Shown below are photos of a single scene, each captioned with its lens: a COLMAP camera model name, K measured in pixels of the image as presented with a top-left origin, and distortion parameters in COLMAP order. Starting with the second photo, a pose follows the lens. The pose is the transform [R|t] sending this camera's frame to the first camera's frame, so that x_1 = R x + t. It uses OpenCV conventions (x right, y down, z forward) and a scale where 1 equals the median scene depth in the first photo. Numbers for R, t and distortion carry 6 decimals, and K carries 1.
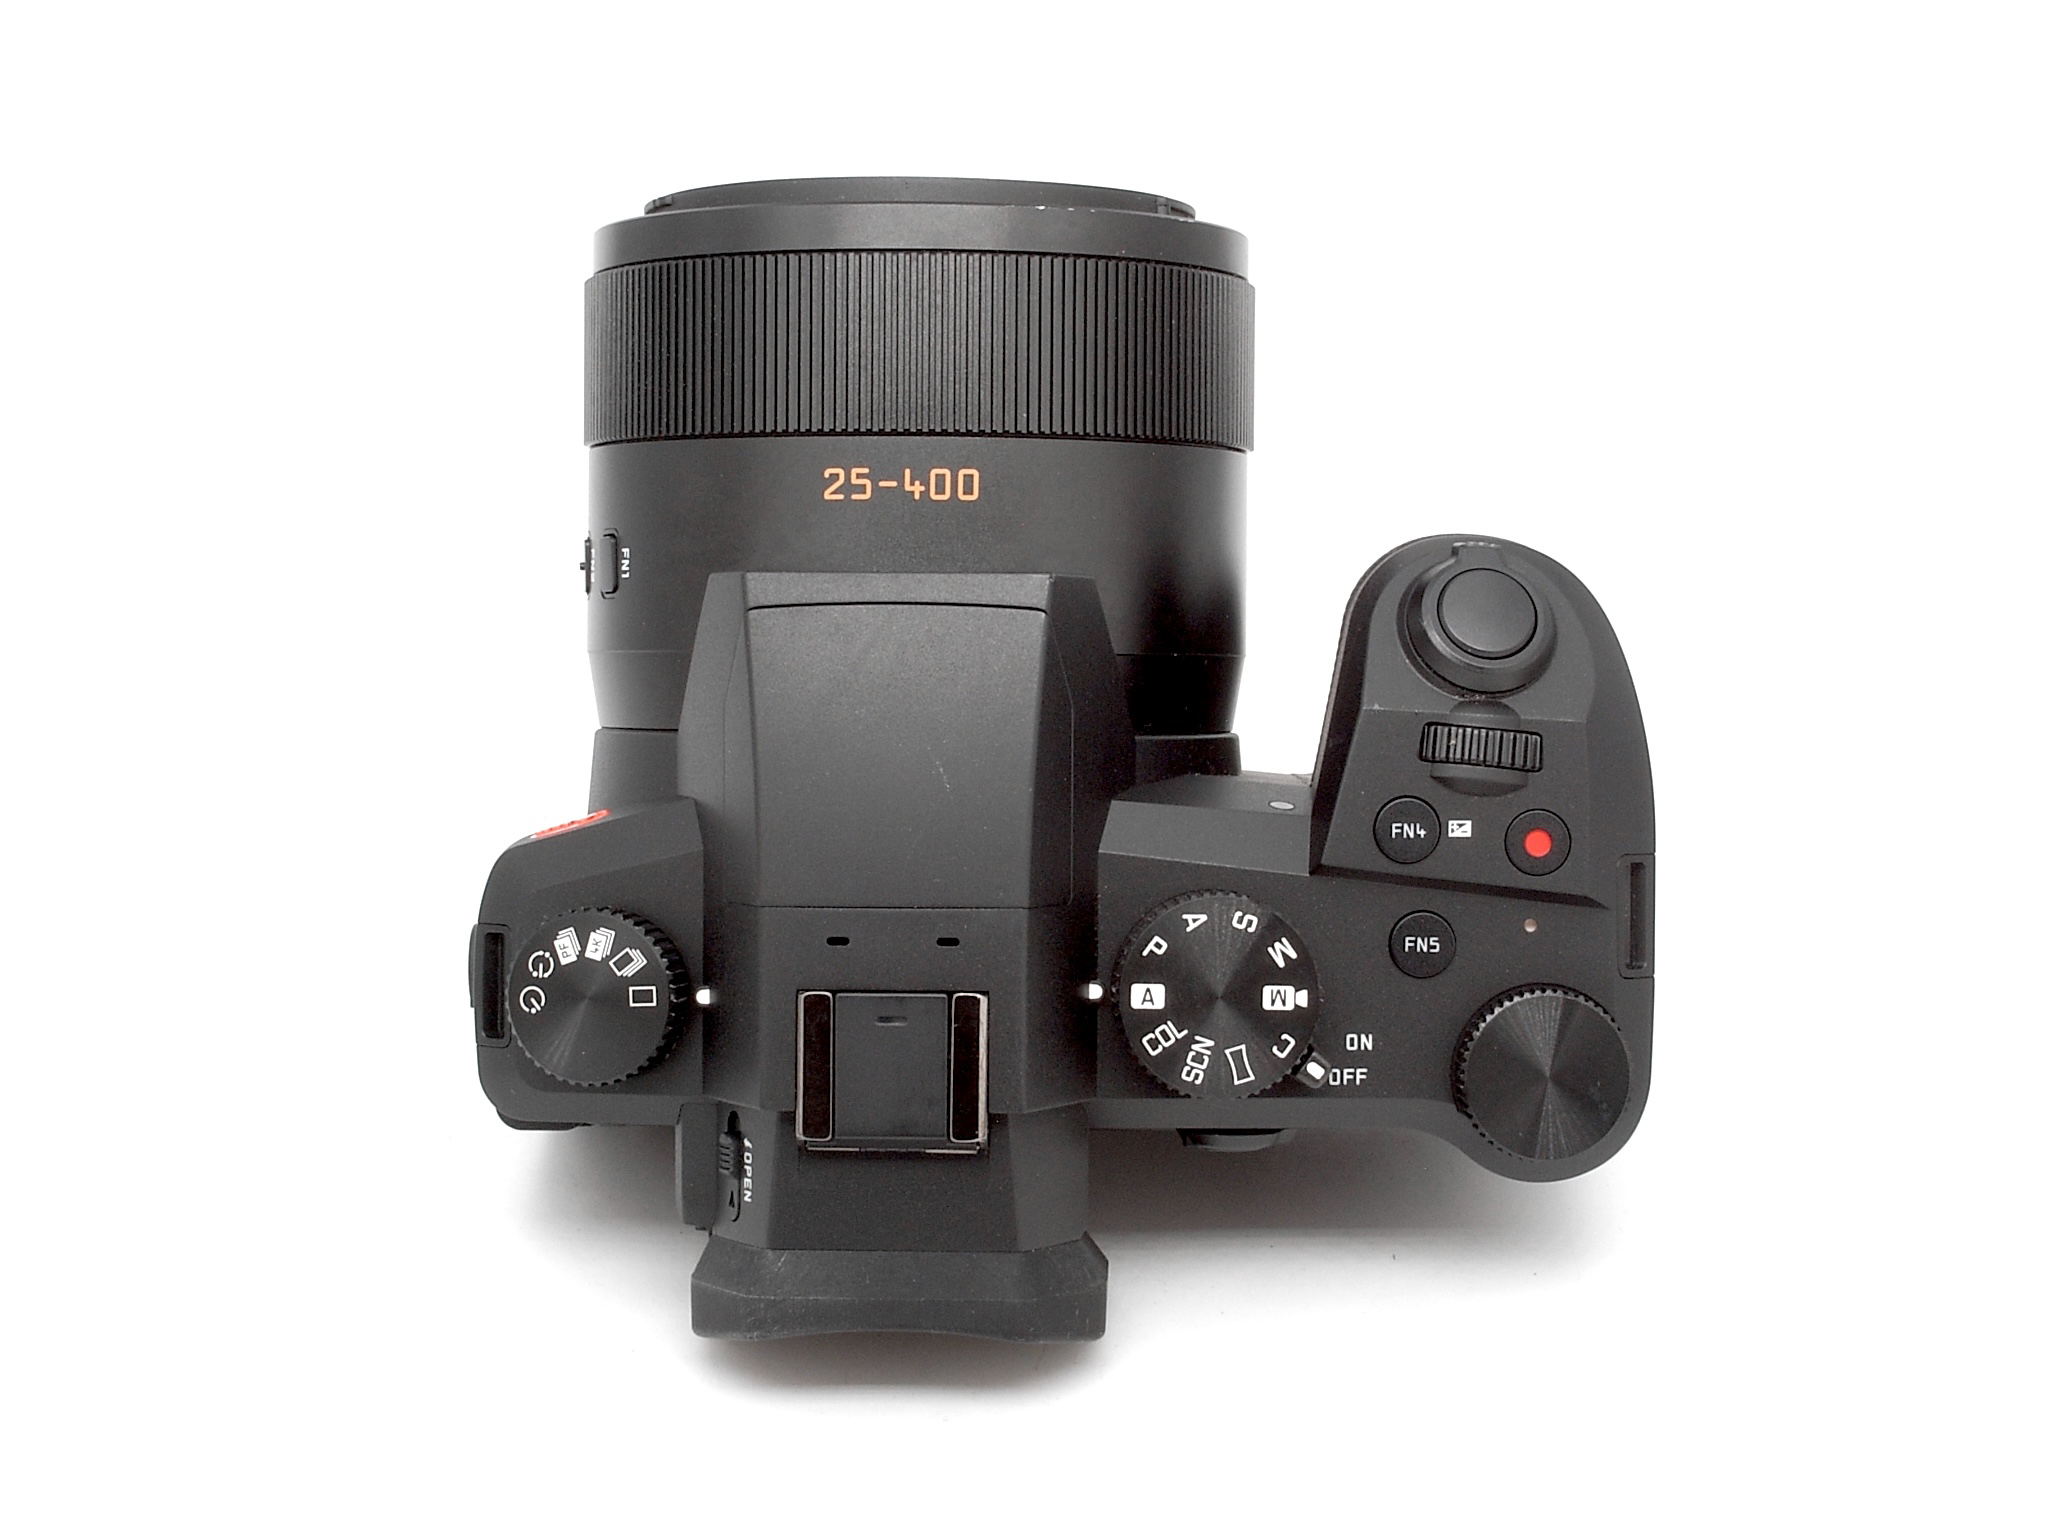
lens RADIAL K [[4066.3, 0, 1024.0], [0, 4066.3, 768.0], [0, 0, 1]] dist [0.182904, -4.530118]
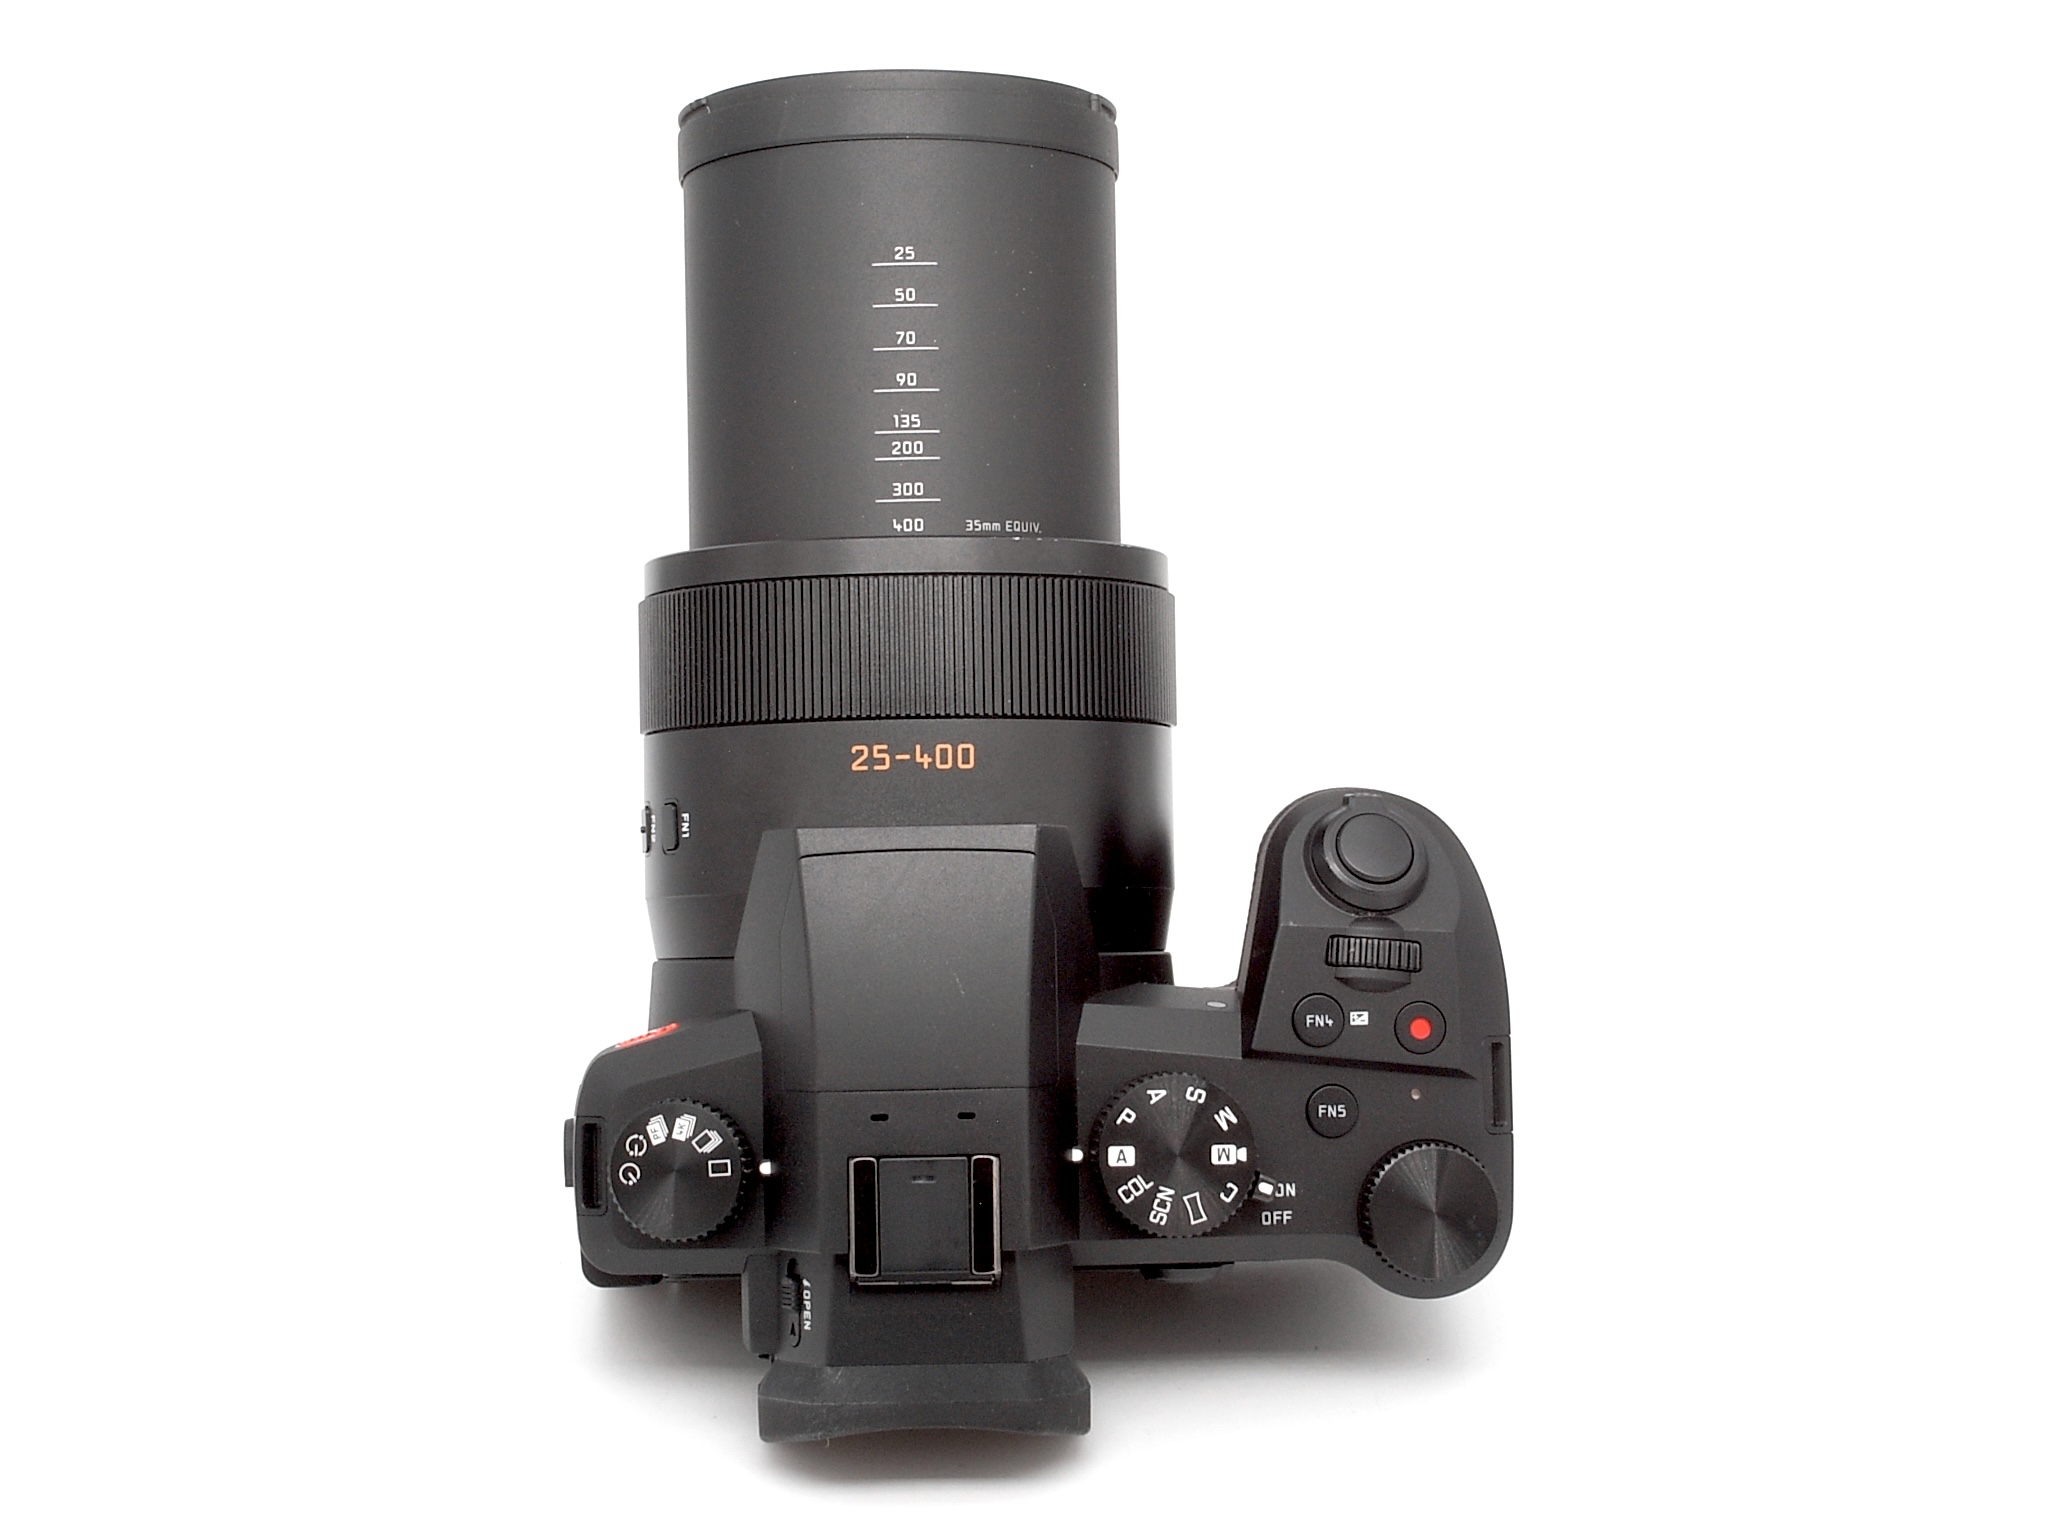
lens RADIAL K [[4066.3, 0, 1024.0], [0, 4066.3, 768.0], [0, 0, 1]] dist [0.182904, -4.530118]
pose [[0.997448, -0.021666, 0.068037, -0.082137], [0.026407, 0.997227, -0.069575, 0.022730], [-0.066341, 0.071194, 0.995254, -0.262825]]
